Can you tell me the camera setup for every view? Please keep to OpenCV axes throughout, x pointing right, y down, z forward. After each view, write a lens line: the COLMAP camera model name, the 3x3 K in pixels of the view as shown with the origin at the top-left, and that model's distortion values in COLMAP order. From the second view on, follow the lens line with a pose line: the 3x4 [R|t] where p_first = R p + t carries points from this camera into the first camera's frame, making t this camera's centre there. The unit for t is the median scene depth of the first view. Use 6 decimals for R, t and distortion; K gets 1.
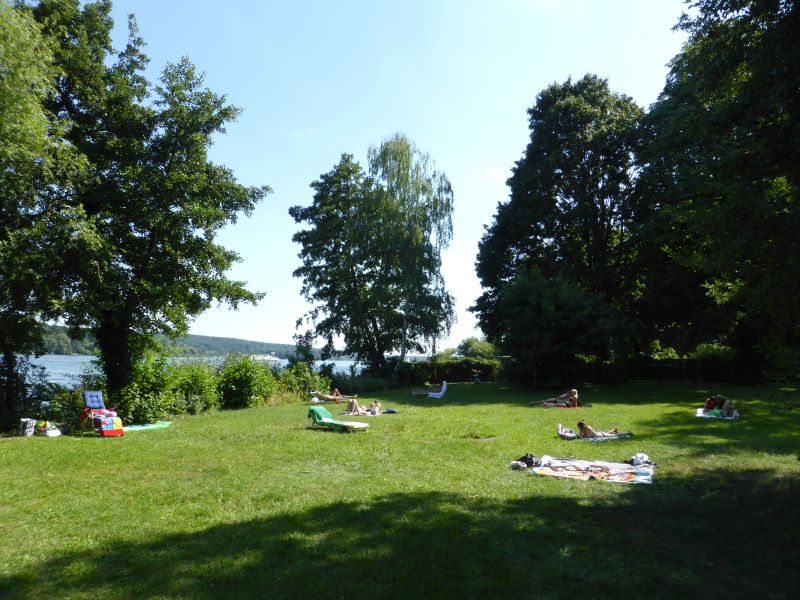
lens RADIAL K [[604.1, 0, 397.7], [0, 604.1, 300.4], [0, 0, 1]] dist [0.053293, 0.007529]
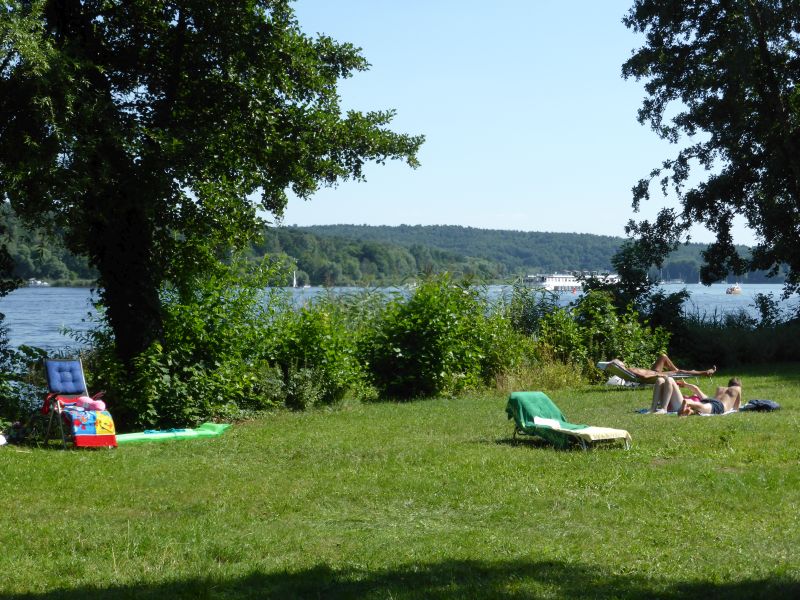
lens RADIAL K [[1559.0, 0, 400.7], [0, 1559.0, 300.2], [0, 0, 1]] dist [0.055002, 0.000000]
pose [[0.931758, -0.026254, -0.362130, 0.146470], [0.065086, 0.993304, 0.095453, -0.002685], [0.357199, -0.112509, 0.927227, -0.050498]]
